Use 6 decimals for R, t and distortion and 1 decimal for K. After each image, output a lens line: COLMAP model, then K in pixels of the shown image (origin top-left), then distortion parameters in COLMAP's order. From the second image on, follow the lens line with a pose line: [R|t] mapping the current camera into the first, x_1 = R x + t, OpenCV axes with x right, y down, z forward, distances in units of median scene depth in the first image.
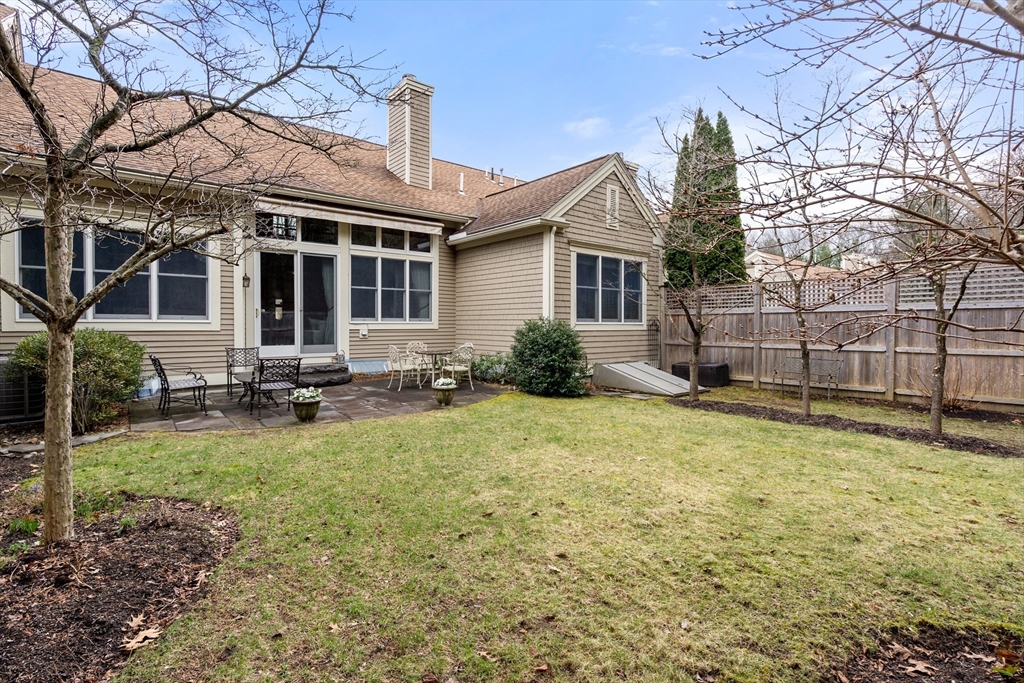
lens RADIAL K [[481.2, 0, 514.4], [0, 481.2, 325.0], [0, 0, 1]] dist [-0.001040, -0.000106]
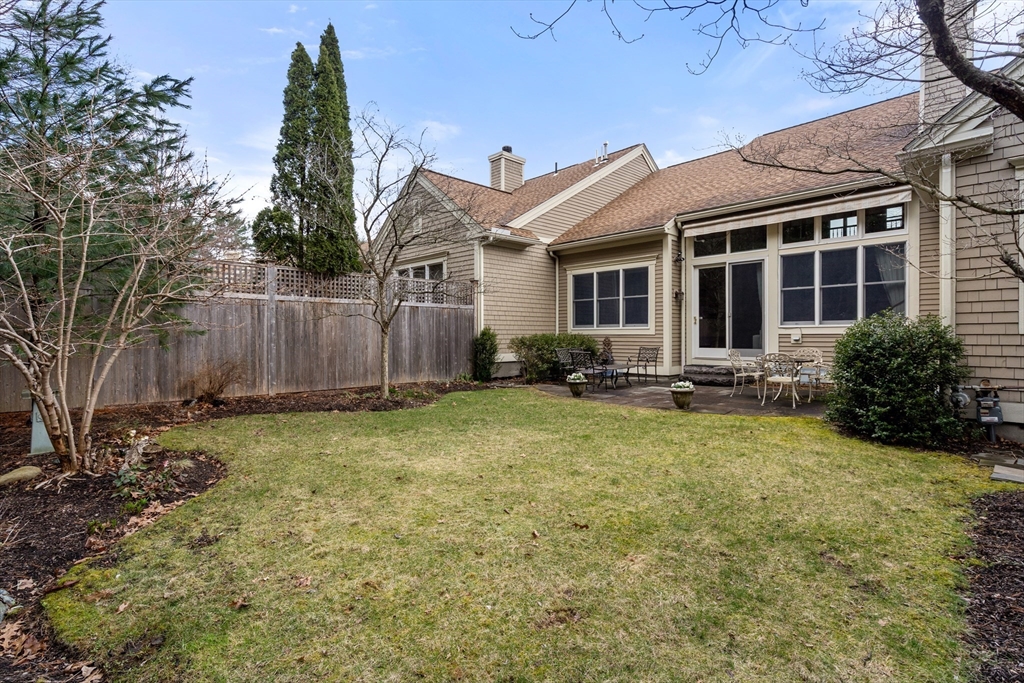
lens RADIAL K [[481.2, 0, 514.4], [0, 481.2, 325.0], [0, 0, 1]] dist [-0.001040, -0.000106]
pose [[0.052639, -0.017007, -0.998469, 0.589185], [0.005877, 0.999843, -0.016721, 0.004020], [0.998596, -0.004988, 0.052730, 0.433782]]
